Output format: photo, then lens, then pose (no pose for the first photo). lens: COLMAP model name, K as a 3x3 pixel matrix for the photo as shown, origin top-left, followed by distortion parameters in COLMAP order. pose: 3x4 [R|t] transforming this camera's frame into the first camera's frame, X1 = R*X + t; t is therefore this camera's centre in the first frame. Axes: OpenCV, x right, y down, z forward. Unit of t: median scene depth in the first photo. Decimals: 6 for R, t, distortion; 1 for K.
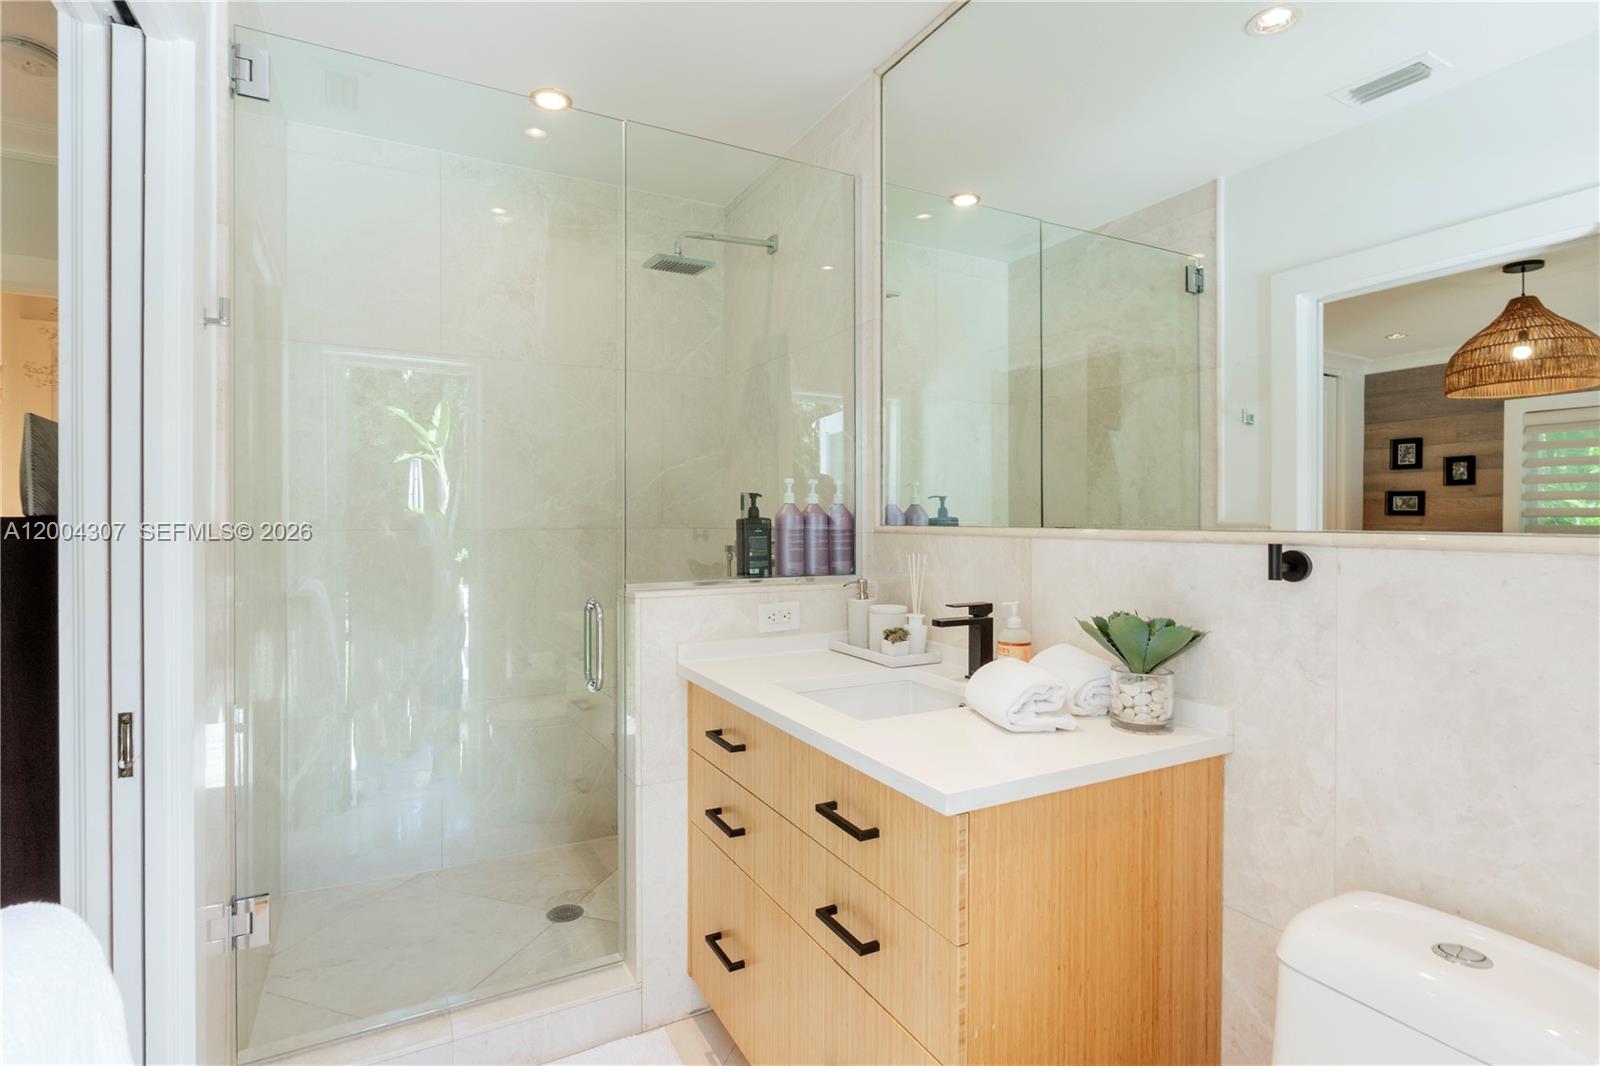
lens RADIAL K [[806.1, 0, 782.8], [0, 806.1, 534.6], [0, 0, 1]] dist [-0.001507, -0.000359]
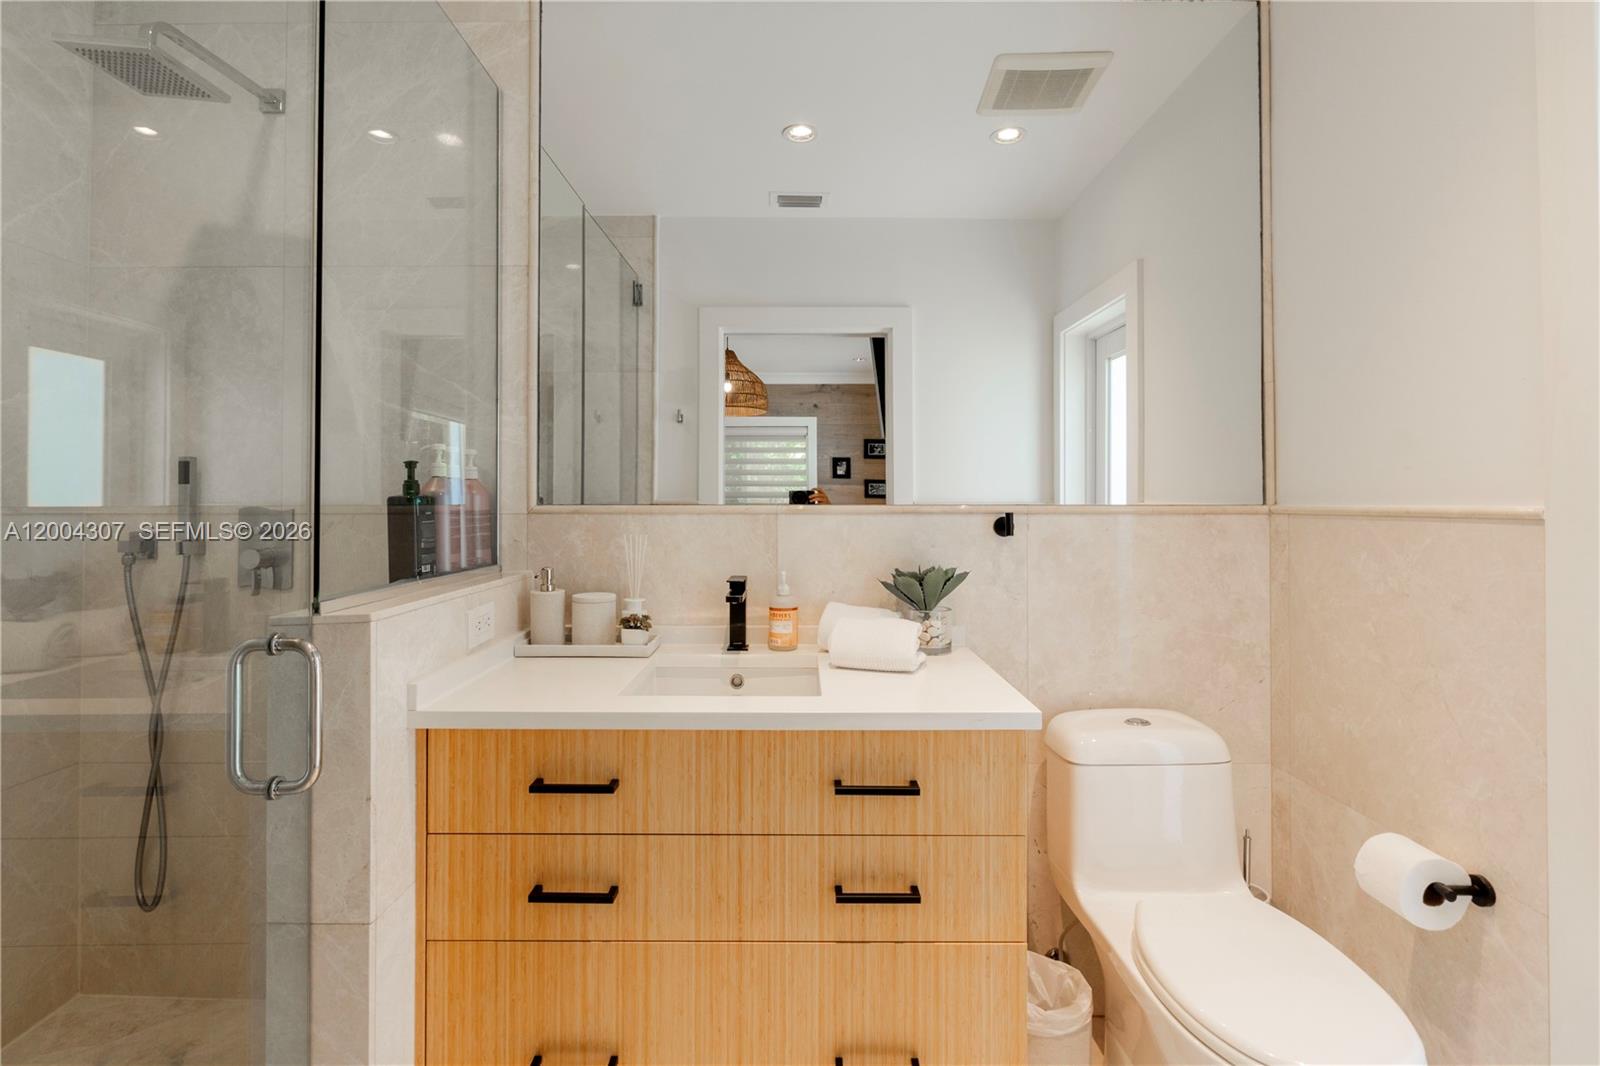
lens RADIAL K [[779.4, 0, 810.3], [0, 779.4, 493.3], [0, 0, 1]] dist [-0.004015, 0.000194]
pose [[0.440993, 0.006492, 0.897487, -0.486927], [0.018102, 0.999706, -0.016126, -0.004897], [-0.897328, 0.023358, 0.440746, 0.353440]]
